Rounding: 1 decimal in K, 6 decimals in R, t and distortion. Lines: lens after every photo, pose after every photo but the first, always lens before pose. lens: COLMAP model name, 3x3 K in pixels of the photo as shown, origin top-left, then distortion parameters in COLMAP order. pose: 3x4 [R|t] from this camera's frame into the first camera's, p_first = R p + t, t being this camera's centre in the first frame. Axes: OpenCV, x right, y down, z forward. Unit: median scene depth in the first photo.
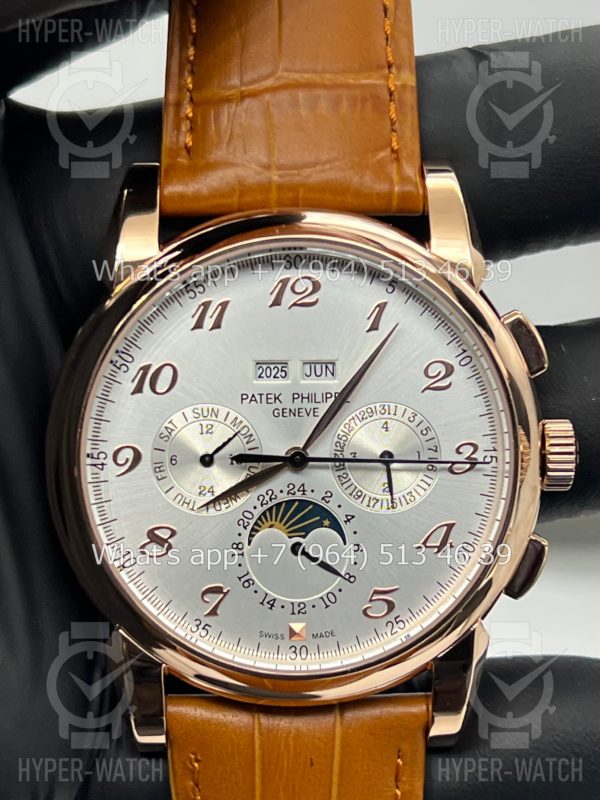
lens RADIAL K [[1859.0, 0, 290.9], [0, 1859.0, 459.6], [0, 0, 1]] dist [0.260197, 0.000000]
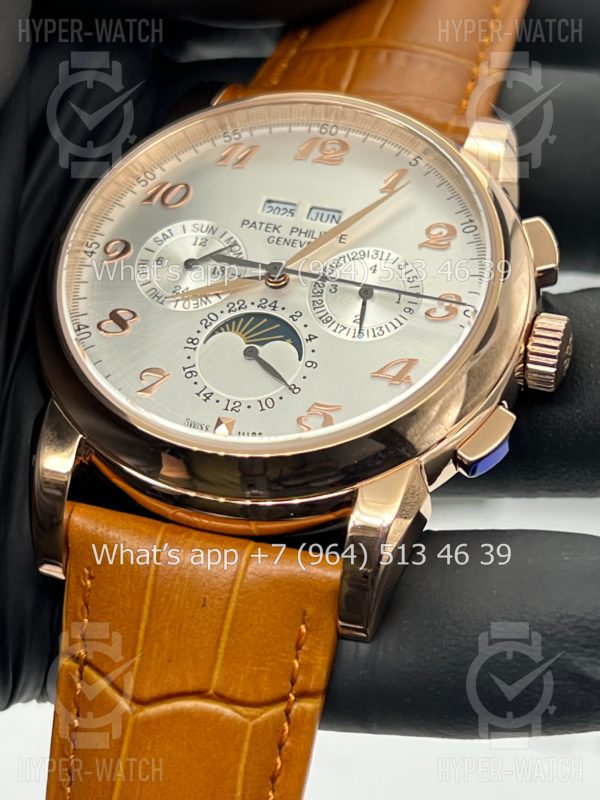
lens RADIAL K [[1859.0, 0, 301.5], [0, 1859.0, 396.7], [0, 0, 1]] dist [0.260197, 0.000000]
pose [[0.947360, 0.156897, -0.279092, 0.297397], [-0.287586, 0.800135, -0.526382, 0.559319], [0.140724, 0.578936, 0.803137, 0.250783]]
